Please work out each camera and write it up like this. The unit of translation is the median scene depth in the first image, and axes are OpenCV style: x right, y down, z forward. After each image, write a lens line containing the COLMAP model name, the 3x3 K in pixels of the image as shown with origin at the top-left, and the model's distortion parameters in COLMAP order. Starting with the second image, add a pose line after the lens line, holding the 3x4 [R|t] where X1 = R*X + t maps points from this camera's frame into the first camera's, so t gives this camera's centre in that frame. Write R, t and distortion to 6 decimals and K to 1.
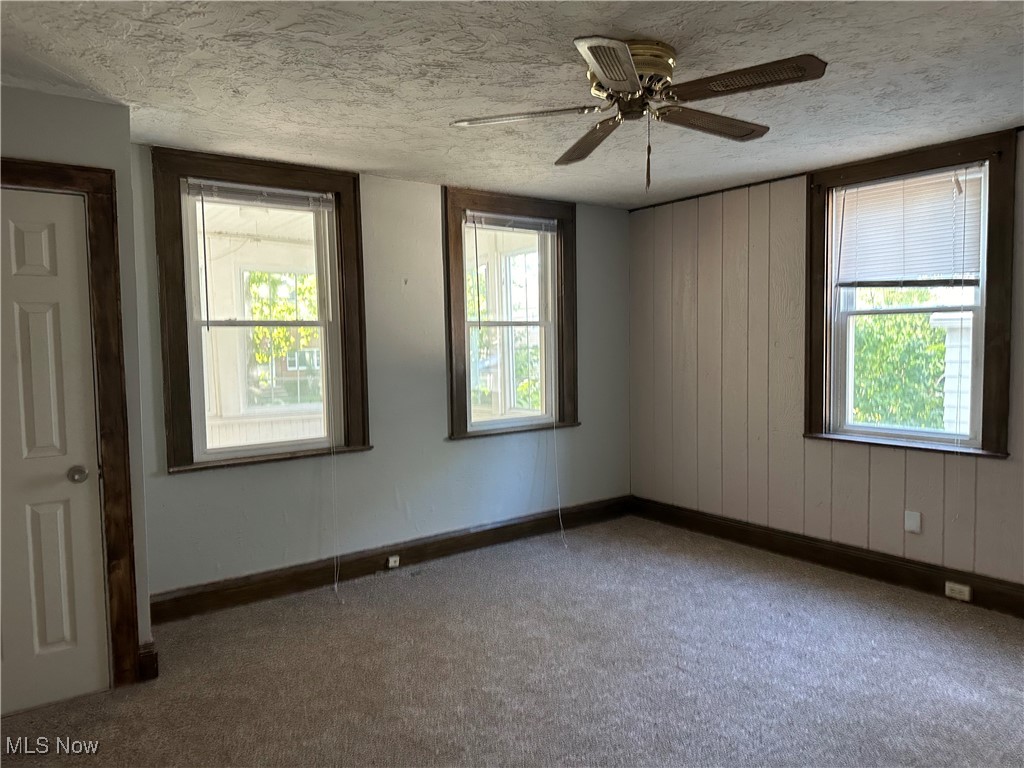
lens RADIAL K [[718.3, 0, 512.0], [0, 718.3, 384.0], [0, 0, 1]] dist [0.069464, -0.111582]
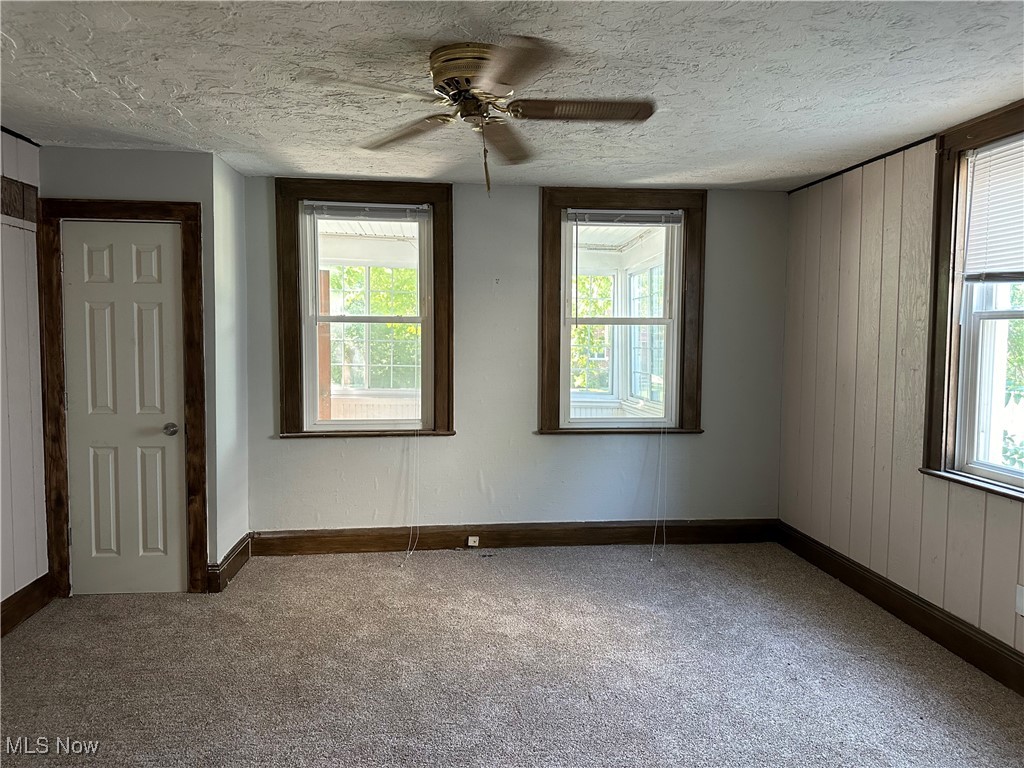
lens RADIAL K [[724.8, 0, 512.0], [0, 724.8, 384.0], [0, 0, 1]] dist [0.078679, -0.121177]
pose [[0.860377, 0.058725, -0.506264, 0.434816], [-0.053453, 0.998259, 0.024952, -0.019223], [0.506848, 0.005593, 0.862017, 0.092908]]
